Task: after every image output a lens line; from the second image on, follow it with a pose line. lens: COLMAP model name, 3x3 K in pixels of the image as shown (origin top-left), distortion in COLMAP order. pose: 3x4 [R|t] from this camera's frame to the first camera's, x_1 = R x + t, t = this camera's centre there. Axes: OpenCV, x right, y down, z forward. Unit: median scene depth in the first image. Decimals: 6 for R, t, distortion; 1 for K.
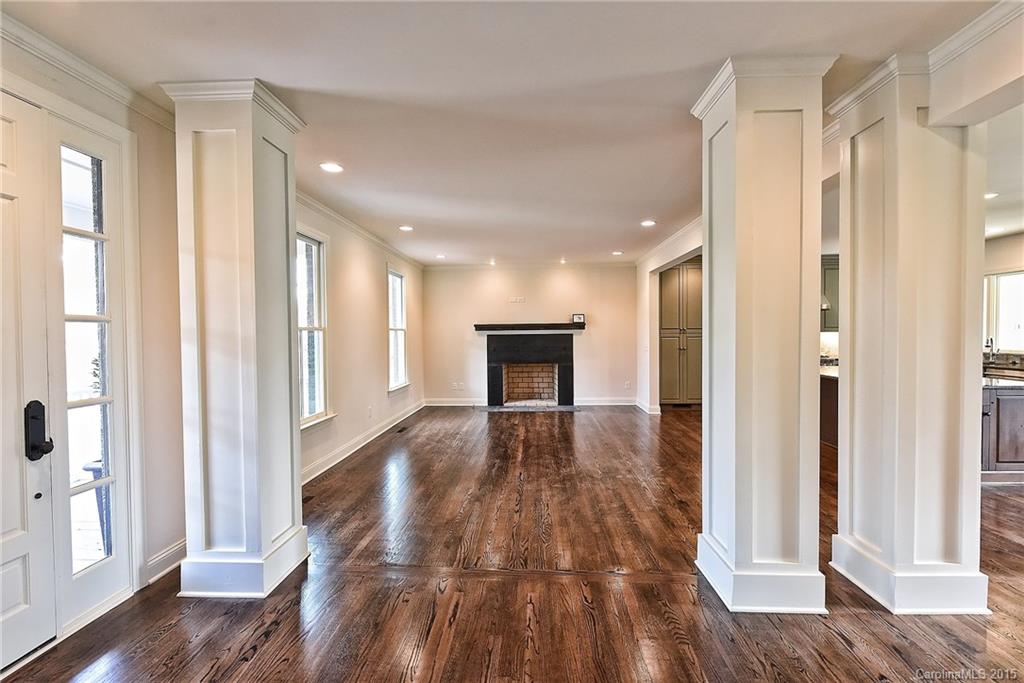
lens RADIAL K [[466.7, 0, 510.7], [0, 466.7, 342.7], [0, 0, 1]] dist [-0.002929, -0.000206]
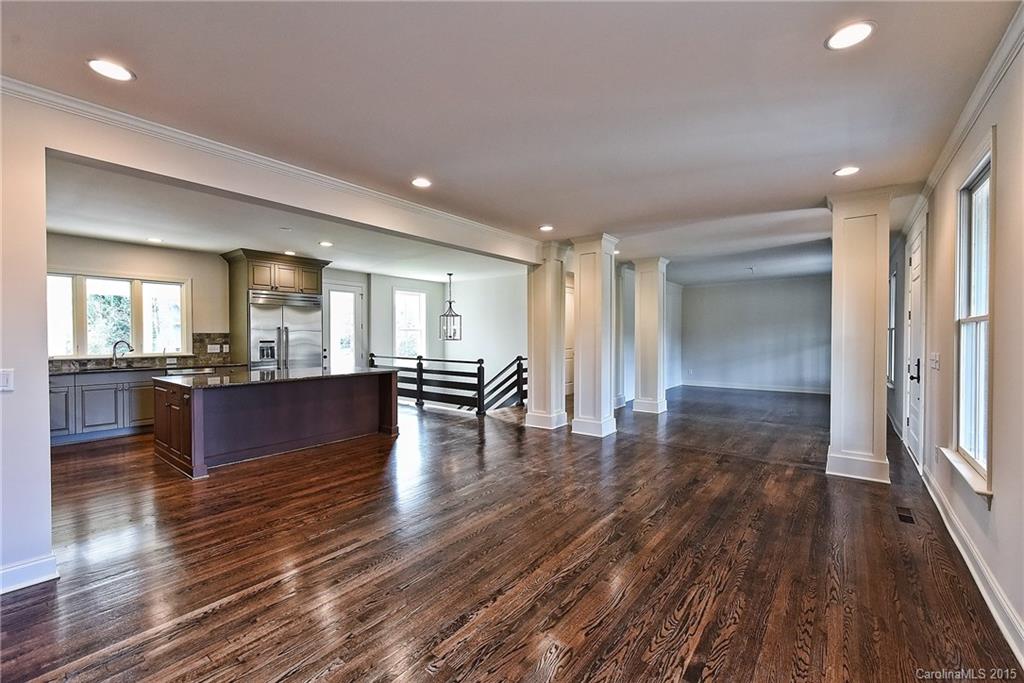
lens RADIAL K [[422.9, 0, 511.7], [0, 422.9, 341.3], [0, 0, 1]] dist [-0.002807, -0.000540]
pose [[-0.823154, 0.003315, 0.567808, -0.359790], [0.018313, 0.999618, 0.020713, -0.034036], [-0.567523, 0.027448, -0.822900, 2.661175]]
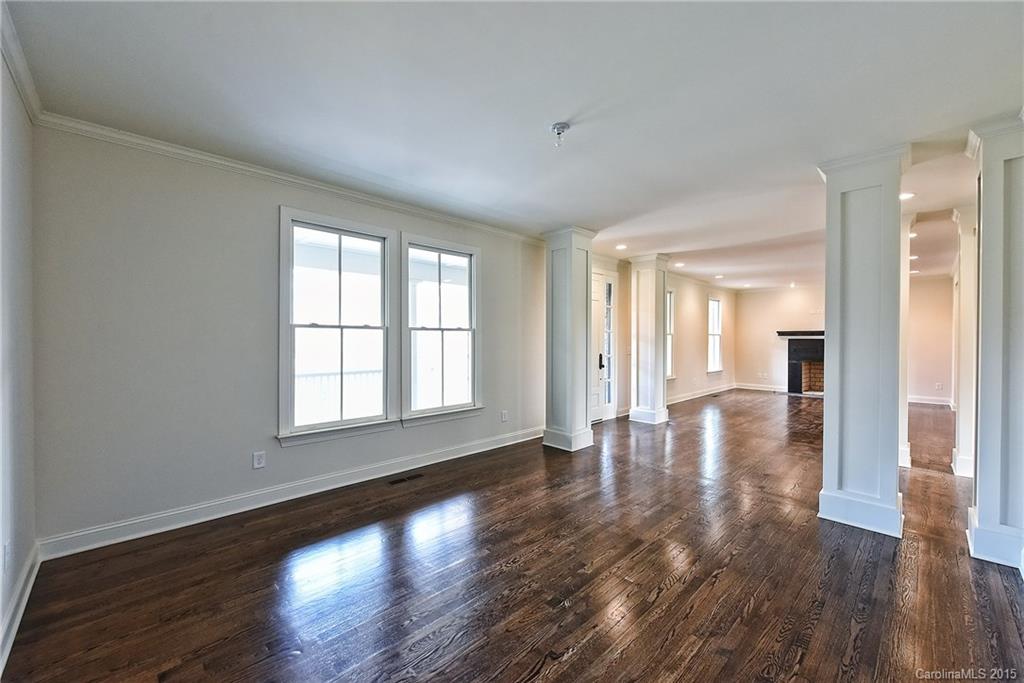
lens RADIAL K [[417.4, 0, 515.8], [0, 417.4, 342.8], [0, 0, 1]] dist [0.000752, -0.000067]
pose [[0.760486, 0.019046, -0.649075, 0.158278], [-0.023075, 0.999731, 0.002299, 0.011116], [0.648944, 0.013228, 0.760721, -0.497712]]
